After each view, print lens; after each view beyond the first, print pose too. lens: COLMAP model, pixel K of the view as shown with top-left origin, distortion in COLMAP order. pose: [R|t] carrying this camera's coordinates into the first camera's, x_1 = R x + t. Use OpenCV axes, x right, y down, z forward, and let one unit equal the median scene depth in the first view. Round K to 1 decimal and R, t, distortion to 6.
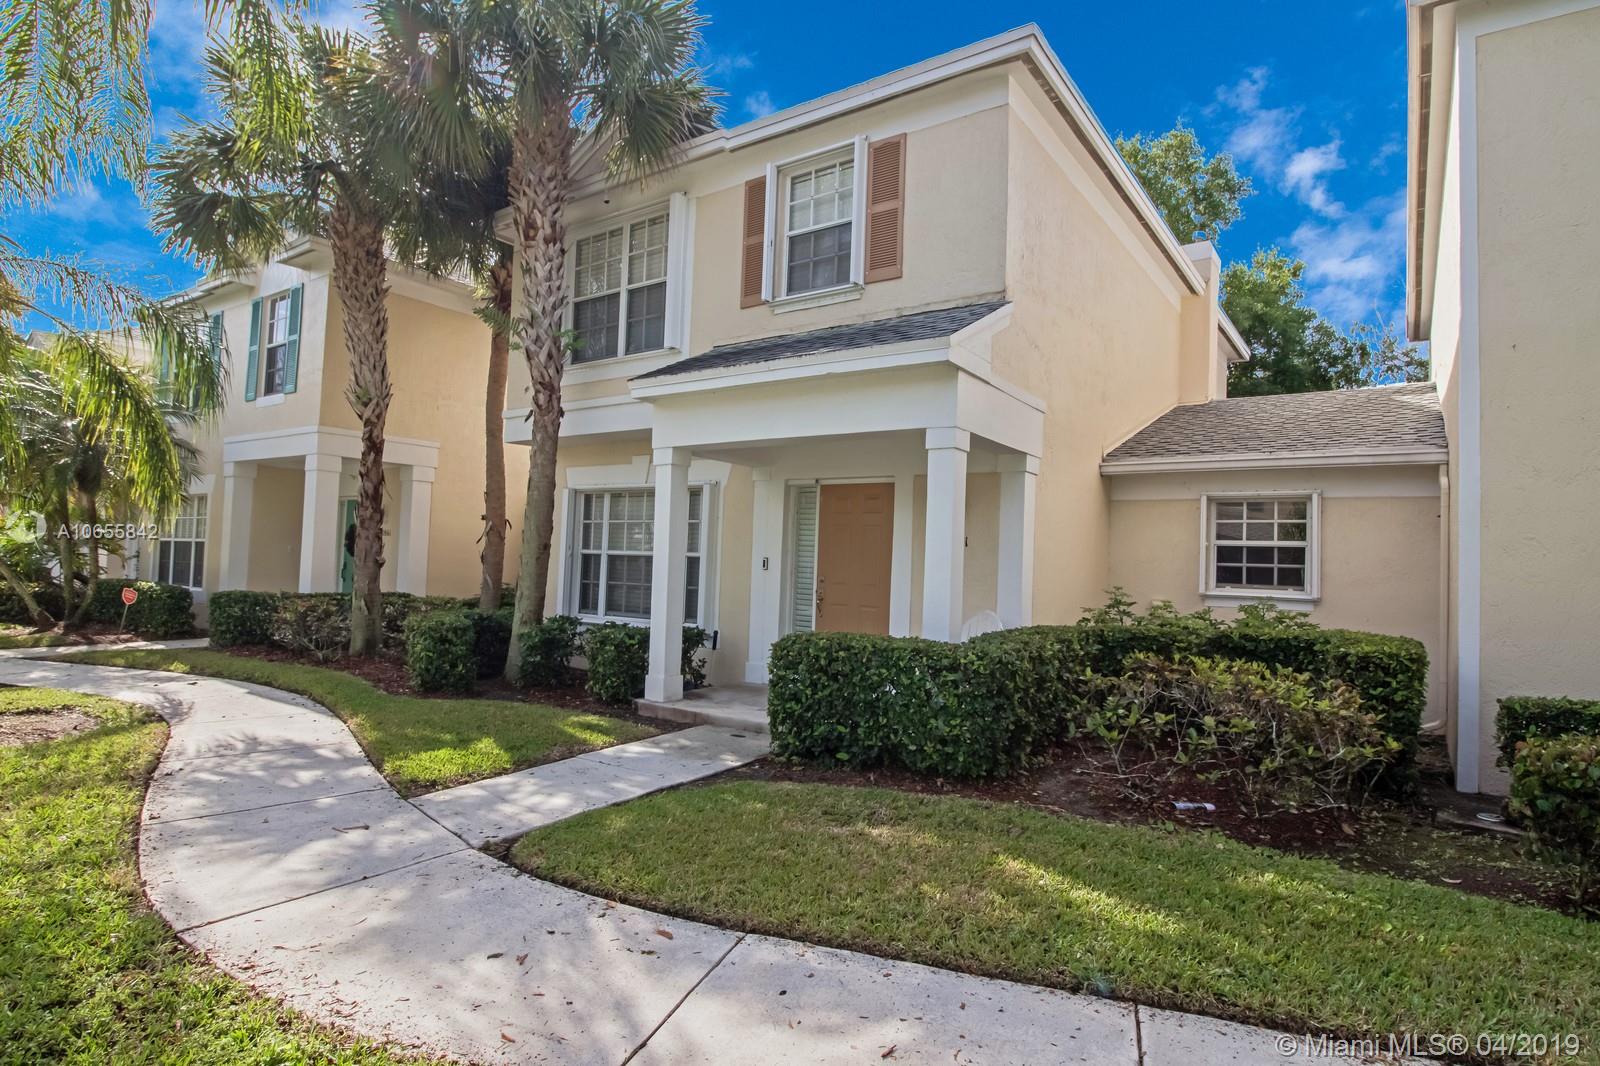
lens RADIAL K [[845.4, 0, 800.0], [0, 845.4, 533.0], [0, 0, 1]] dist [0.000310, -0.000626]
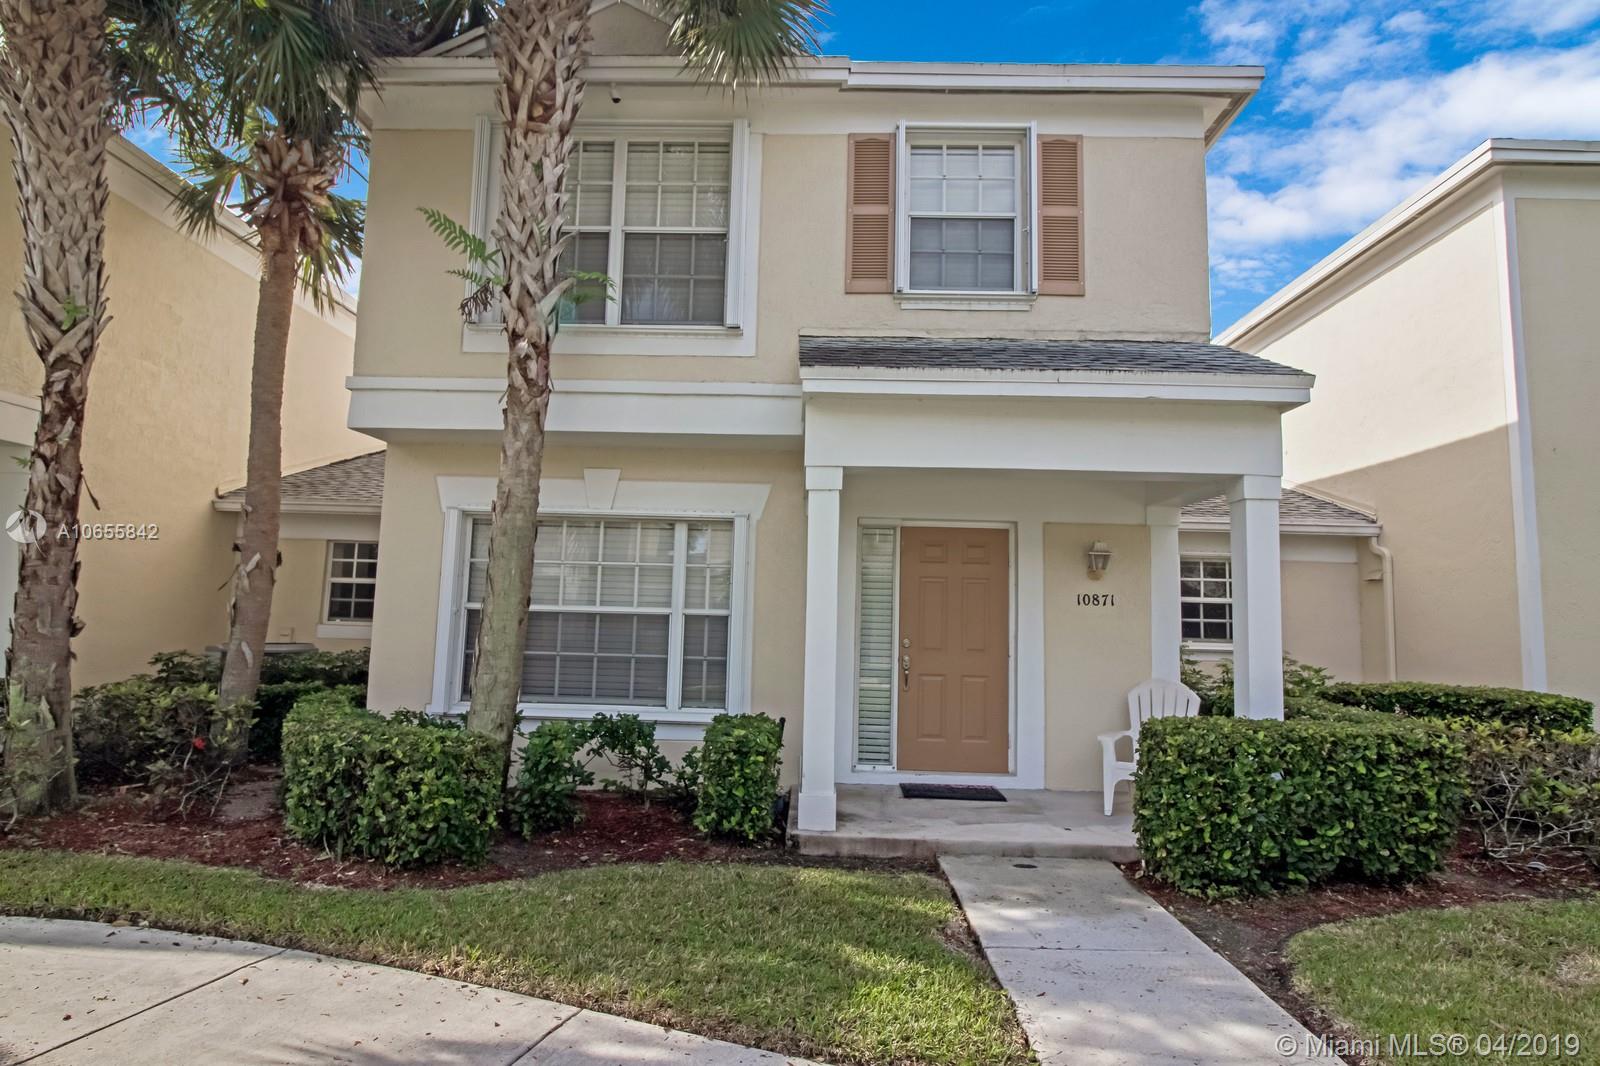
lens RADIAL K [[885.7, 0, 739.6], [0, 885.7, 528.4], [0, 0, 1]] dist [0.005110, -0.011140]
pose [[0.831391, 0.045848, 0.553793, -0.568446], [-0.020101, 0.998420, -0.052481, -0.007388], [-0.555324, 0.032500, 0.830999, 0.380186]]
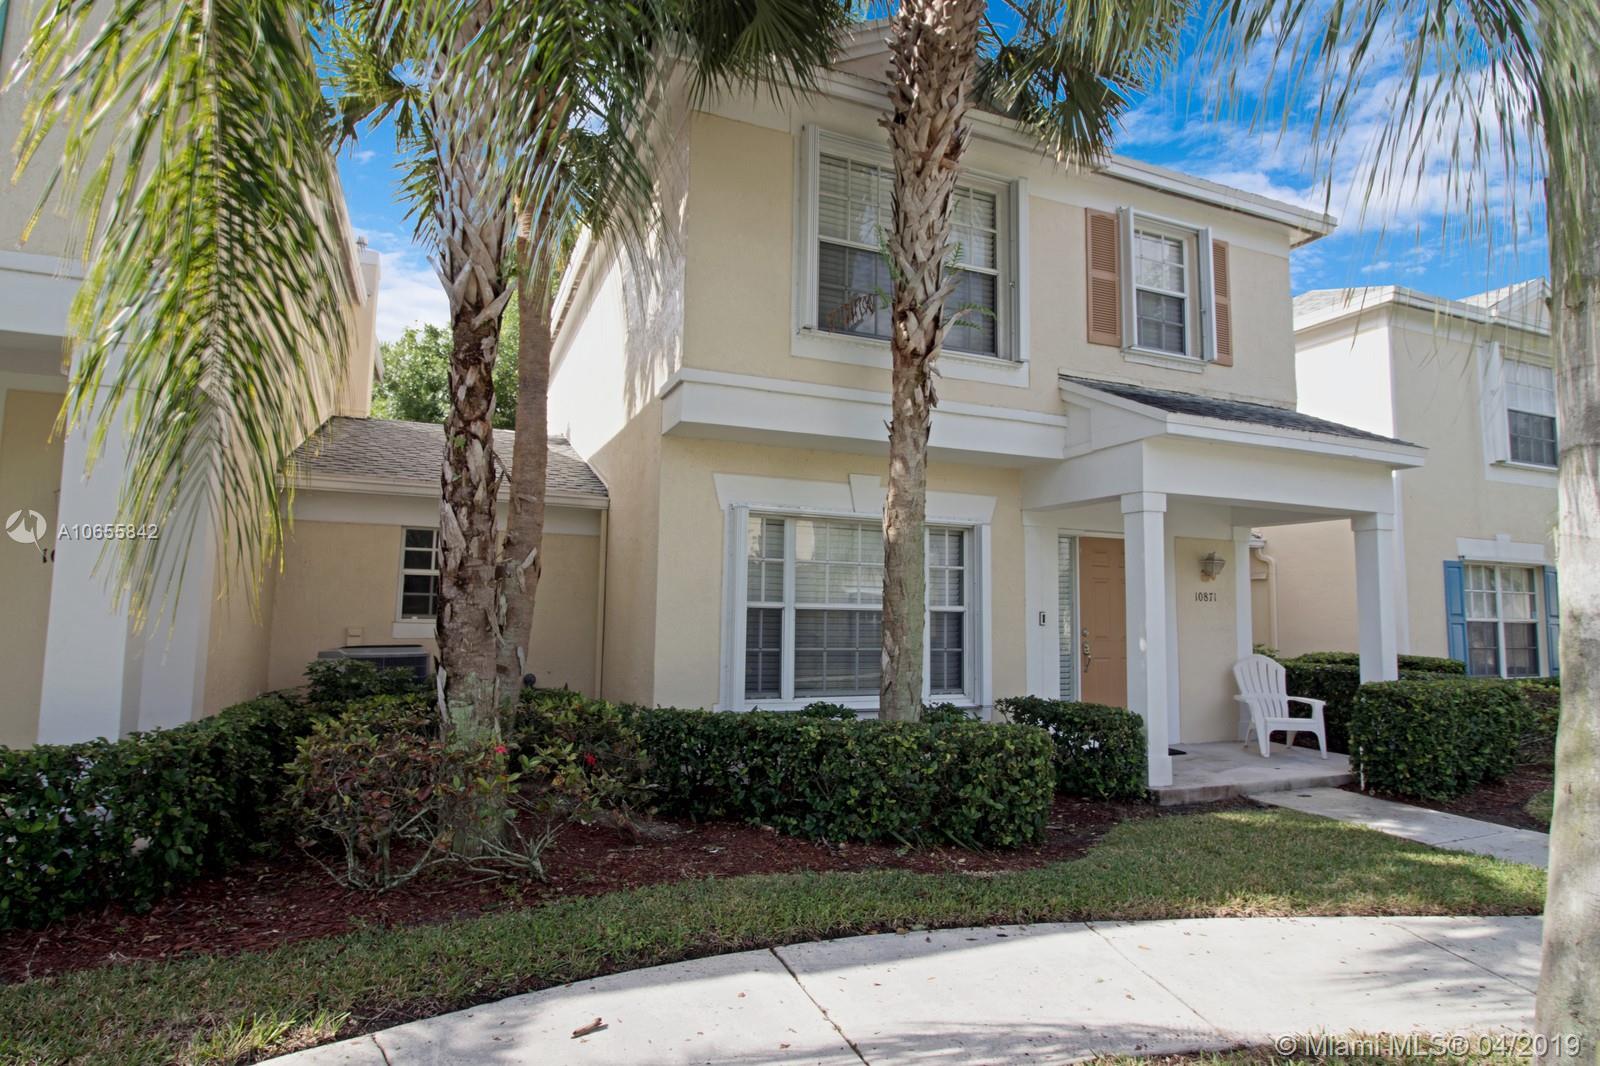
lens RADIAL K [[885.7, 0, 739.6], [0, 885.7, 528.4], [0, 0, 1]] dist [0.005110, -0.011140]
pose [[0.521626, 0.054335, 0.851442, -1.051221], [-0.032838, 0.998509, -0.043602, -0.008497], [-0.852542, -0.005216, 0.522633, 0.799727]]
